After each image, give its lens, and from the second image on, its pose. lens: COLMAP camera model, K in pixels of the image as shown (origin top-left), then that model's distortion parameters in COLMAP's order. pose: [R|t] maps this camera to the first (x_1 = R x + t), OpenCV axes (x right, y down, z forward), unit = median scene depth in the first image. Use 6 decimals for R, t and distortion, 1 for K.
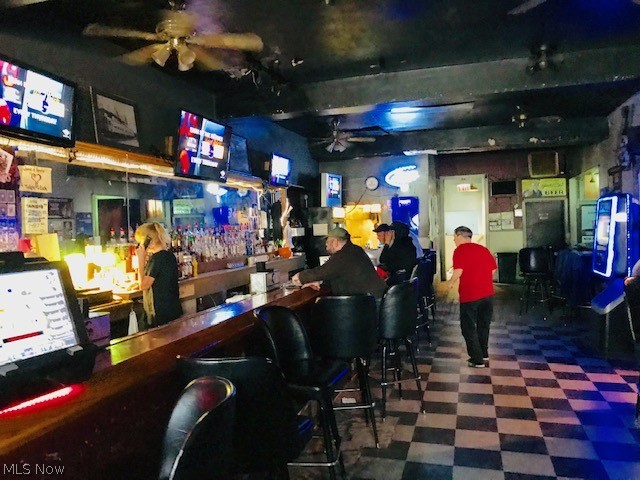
lens RADIAL K [[531.8, 0, 319.0], [0, 531.8, 237.7], [0, 0, 1]] dist [0.019733, 0.021657]
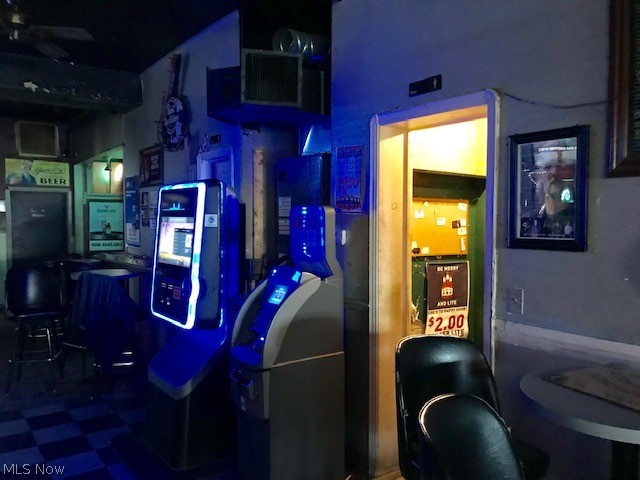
lens RADIAL K [[531.8, 0, 308.7], [0, 531.8, 231.5], [0, 0, 1]] dist [0.019733, 0.021657]
pose [[0.628784, 0.007483, 0.777544, 0.036484], [-0.001696, 0.999965, -0.008253, -0.004145], [-0.777578, 0.003870, 0.628774, 0.106049]]
